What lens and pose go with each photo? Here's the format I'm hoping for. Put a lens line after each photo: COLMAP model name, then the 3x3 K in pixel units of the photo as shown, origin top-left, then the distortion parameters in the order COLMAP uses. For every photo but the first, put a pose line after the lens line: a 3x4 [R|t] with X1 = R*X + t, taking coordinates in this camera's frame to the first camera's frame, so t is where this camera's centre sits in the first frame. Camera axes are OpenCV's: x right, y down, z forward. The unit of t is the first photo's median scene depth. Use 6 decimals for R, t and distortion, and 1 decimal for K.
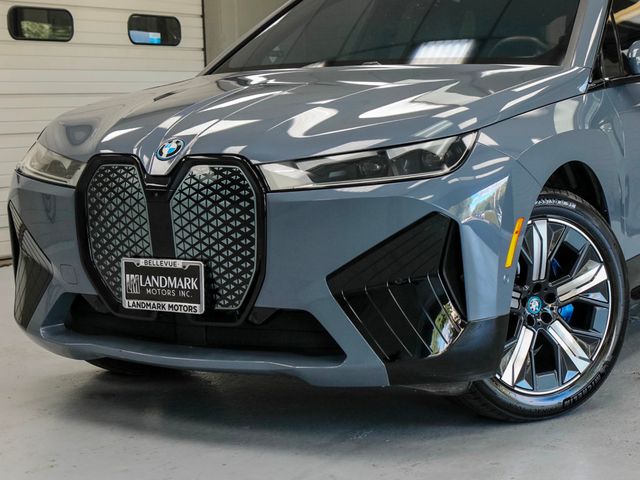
lens RADIAL K [[1072.3, 0, 320.0], [0, 1072.3, 240.0], [0, 0, 1]] dist [-0.030791, -0.005187]
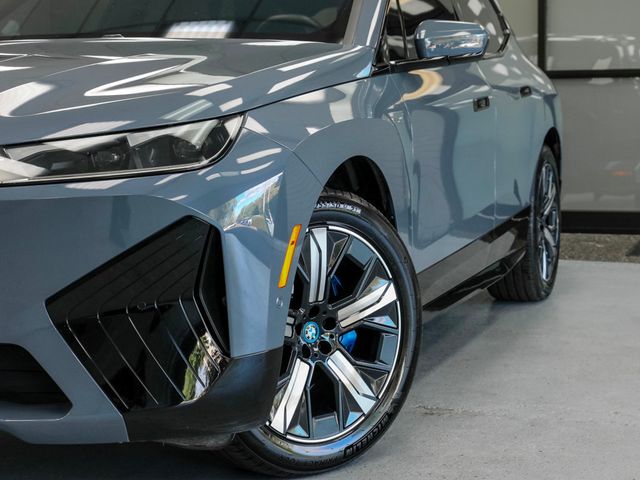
lens RADIAL K [[1137.4, 0, 320.0], [0, 1137.4, 240.0], [0, 0, 1]] dist [-0.009834, 0.013479]
pose [[0.974965, 0.006498, 0.222265, 0.014769], [-0.005003, 0.999961, -0.007289, -0.003096], [-0.222303, 0.005995, 0.974959, 0.158198]]
